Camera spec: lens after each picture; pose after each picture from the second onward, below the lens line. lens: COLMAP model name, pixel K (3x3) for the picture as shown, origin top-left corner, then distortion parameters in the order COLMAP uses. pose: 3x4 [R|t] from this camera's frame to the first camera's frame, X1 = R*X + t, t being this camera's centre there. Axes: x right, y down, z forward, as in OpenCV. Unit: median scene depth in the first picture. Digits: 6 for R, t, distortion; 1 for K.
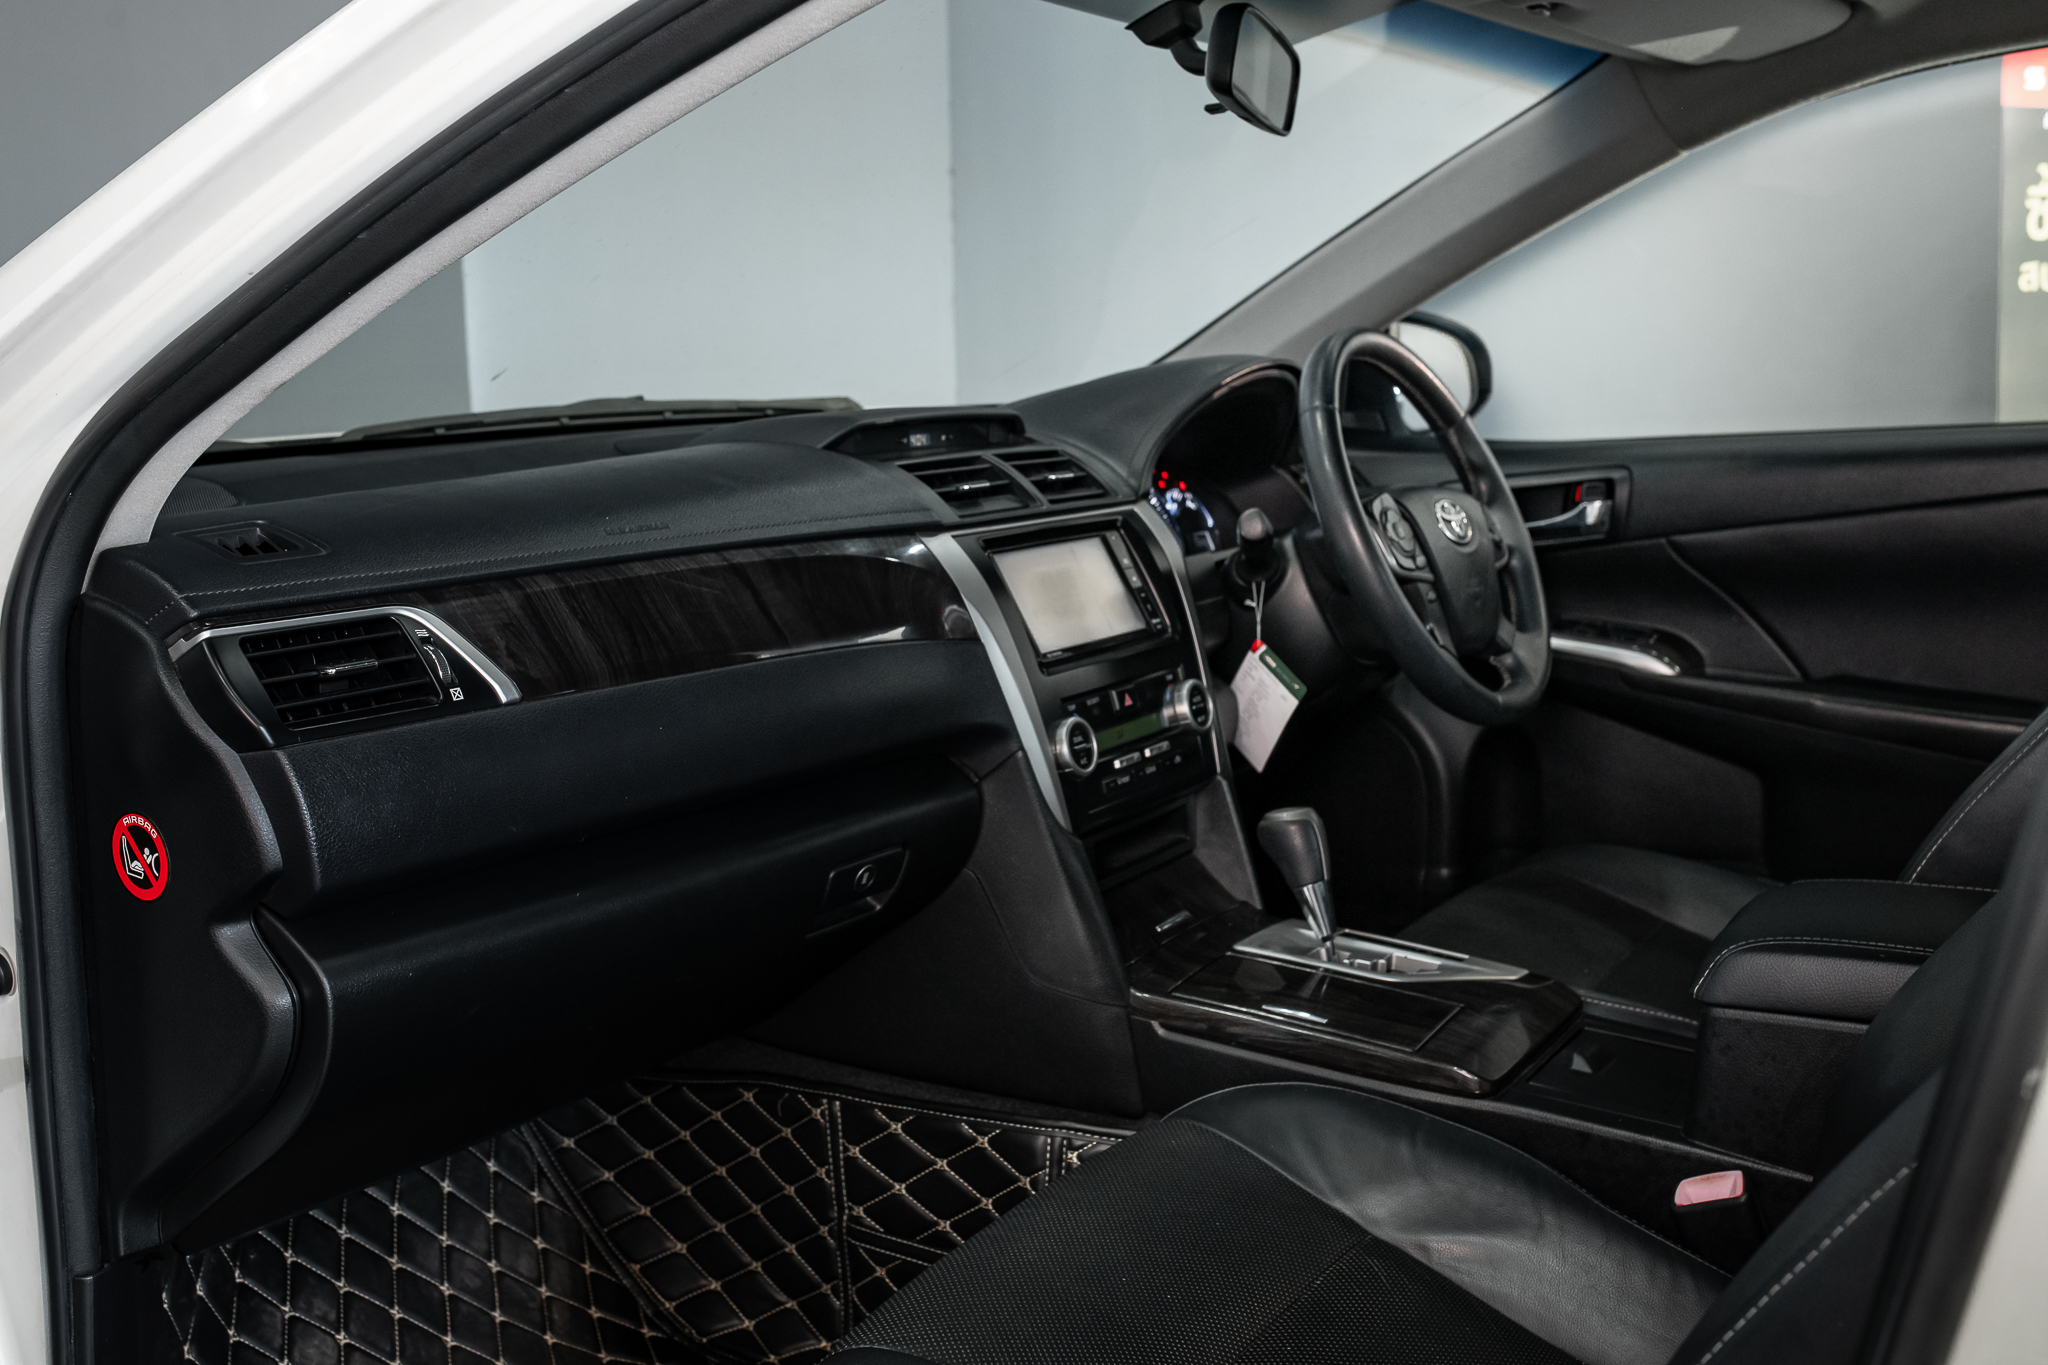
lens RADIAL K [[2072.4, 0, 1000.8], [0, 2072.4, 707.6], [0, 0, 1]] dist [-0.037274, 0.045210]
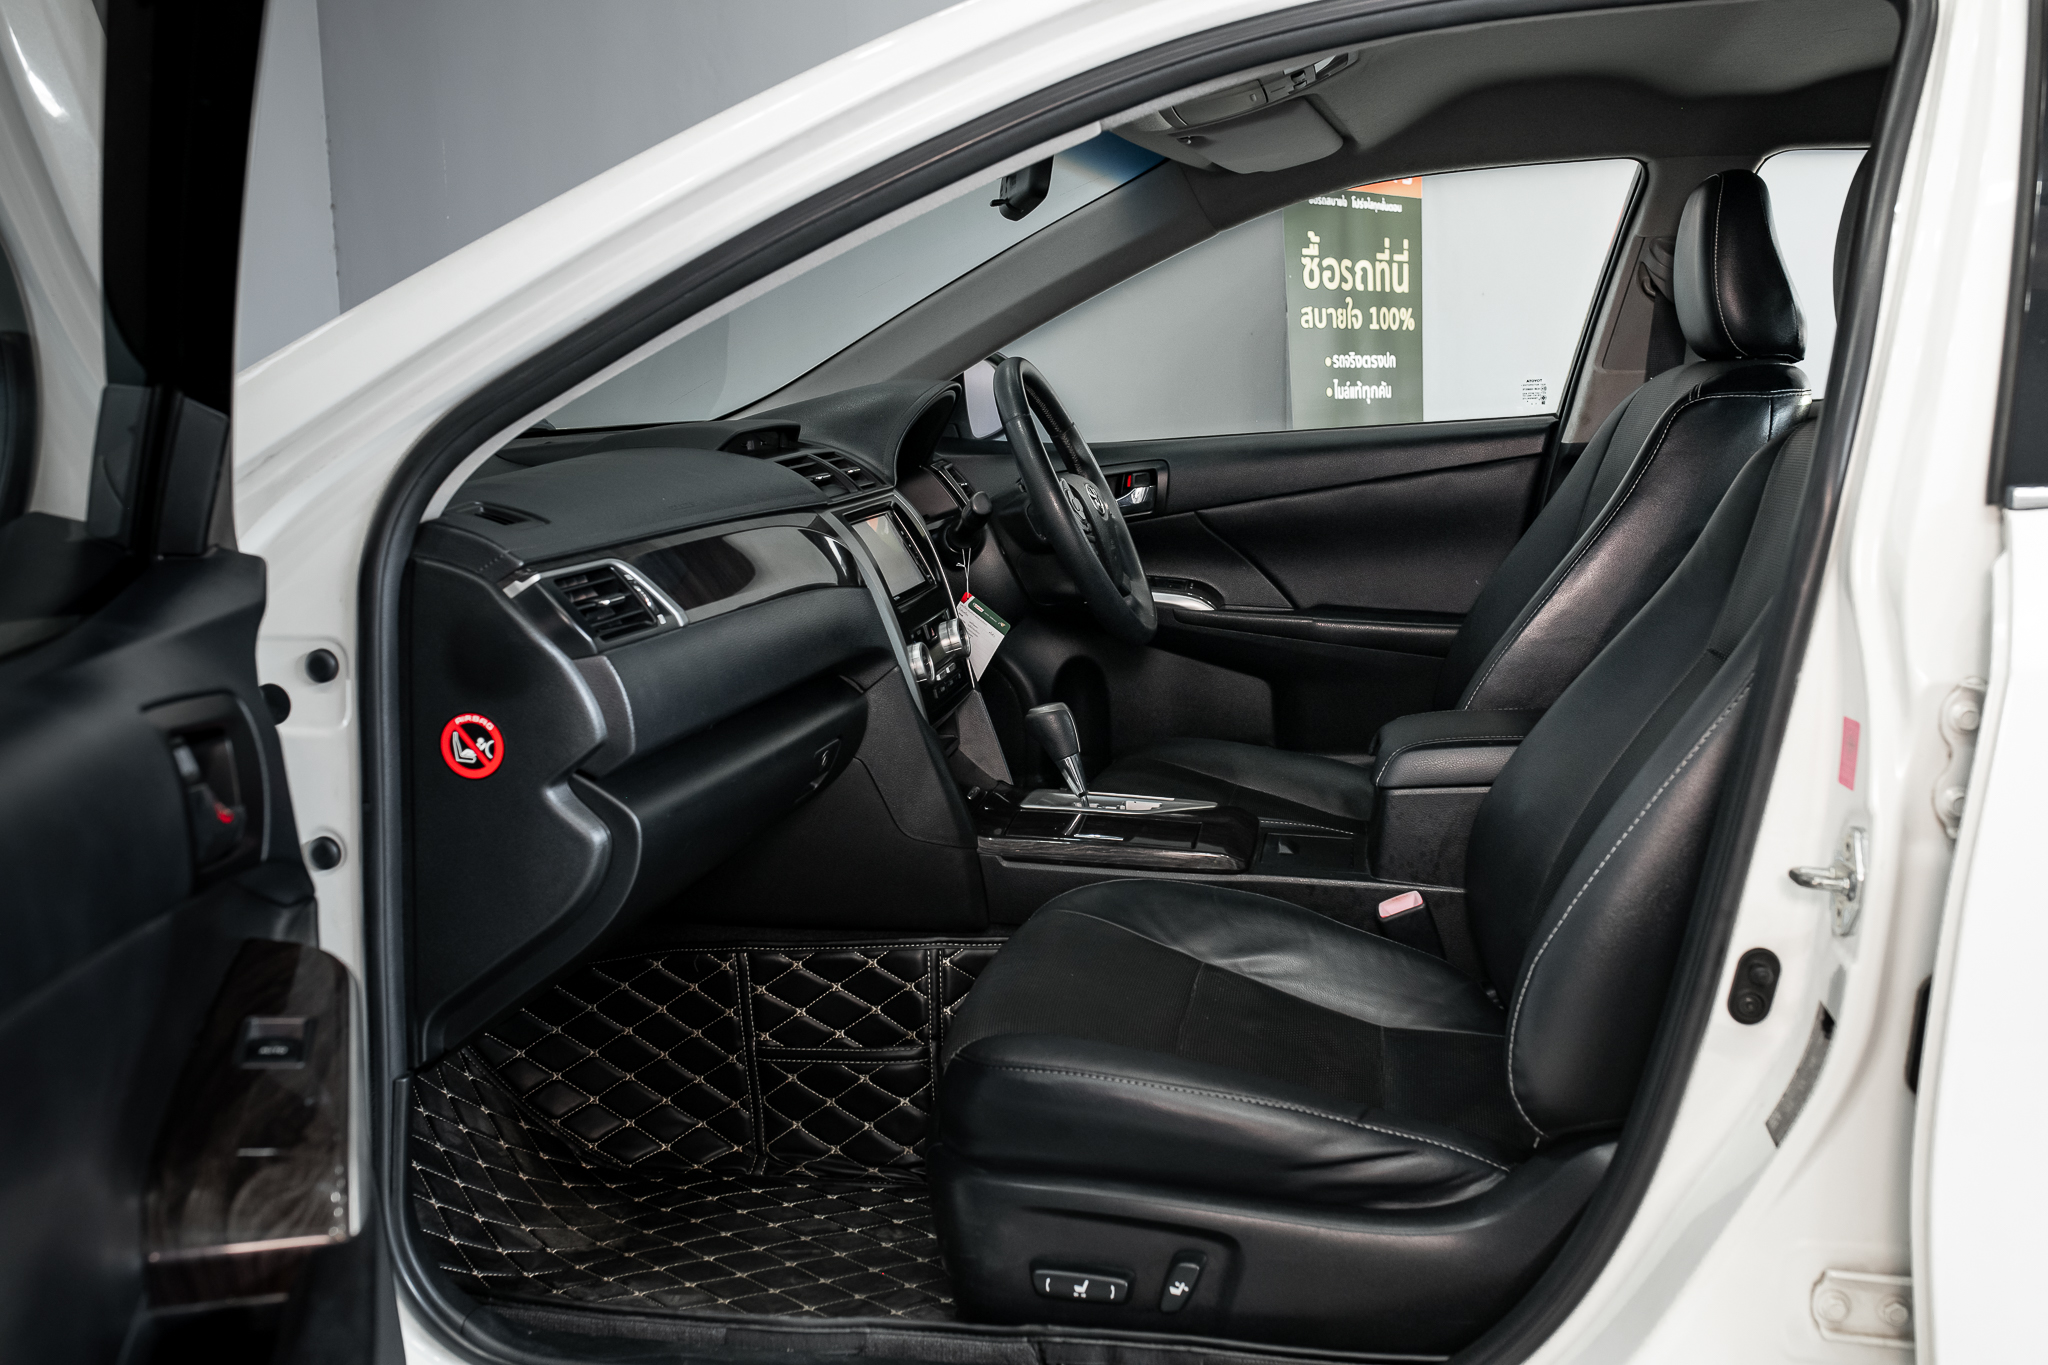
lens RADIAL K [[2099.1, 0, 1032.2], [0, 2099.1, 709.8], [0, 0, 1]] dist [-0.019409, -0.036787]
pose [[0.912861, -0.068395, 0.402501, -0.432585], [0.075396, 0.997152, -0.001554, 0.053647], [-0.401248, 0.031765, 0.915418, -0.280514]]
